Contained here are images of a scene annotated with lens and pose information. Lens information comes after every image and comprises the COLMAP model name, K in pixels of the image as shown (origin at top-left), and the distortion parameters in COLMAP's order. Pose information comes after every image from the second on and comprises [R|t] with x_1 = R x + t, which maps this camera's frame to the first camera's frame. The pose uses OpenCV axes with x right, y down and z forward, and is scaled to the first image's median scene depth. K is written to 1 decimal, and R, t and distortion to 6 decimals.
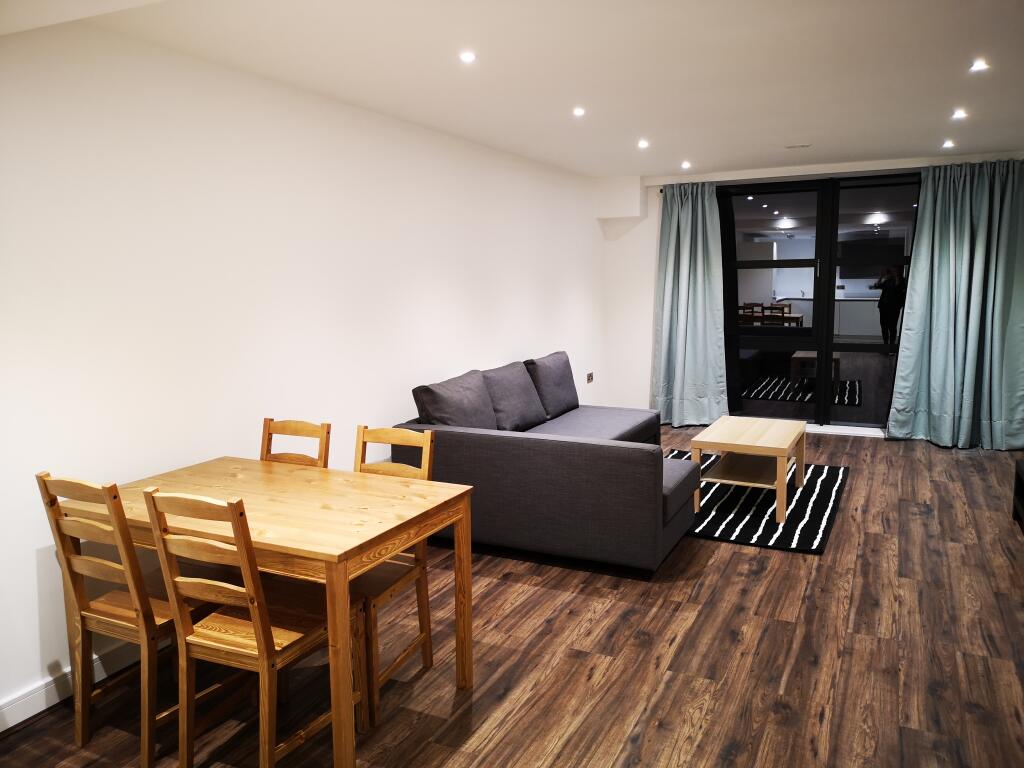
lens RADIAL K [[784.6, 0, 513.7], [0, 784.6, 379.6], [0, 0, 1]] dist [0.056787, -0.055613]
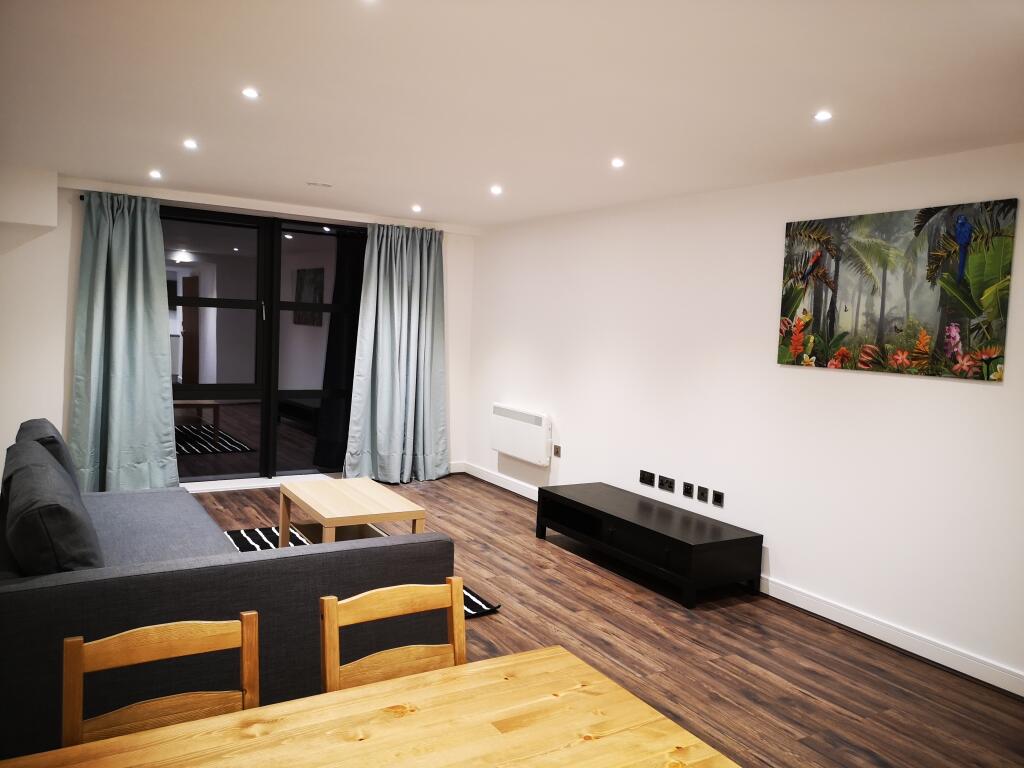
lens RADIAL K [[784.6, 0, 513.7], [0, 784.6, 379.6], [0, 0, 1]] dist [0.056787, -0.055613]
pose [[0.538931, -0.022511, 0.842049, -0.461020], [0.057668, 0.998283, -0.010221, -0.062403], [-0.840373, 0.054068, 0.539304, 0.475962]]
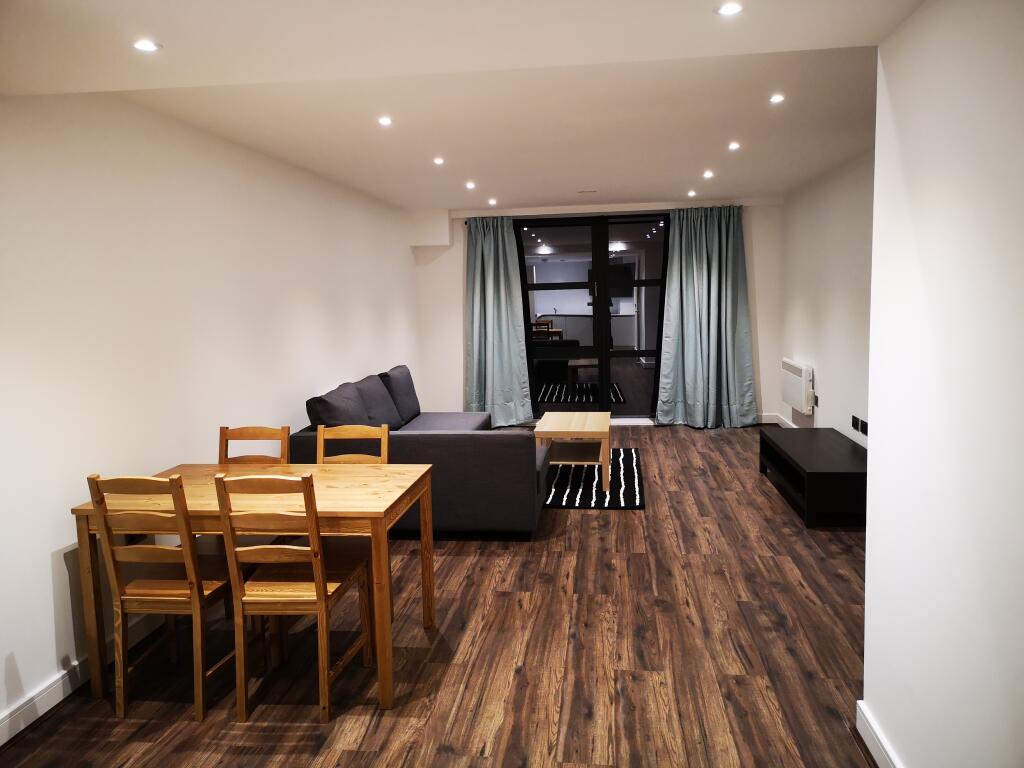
lens RADIAL K [[784.6, 0, 513.7], [0, 784.6, 379.6], [0, 0, 1]] dist [0.056787, -0.055613]
pose [[0.946109, -0.048089, 0.320259, -0.237230], [0.056684, 0.998238, -0.017563, 0.021159], [-0.318850, 0.034770, 0.947167, -0.177631]]
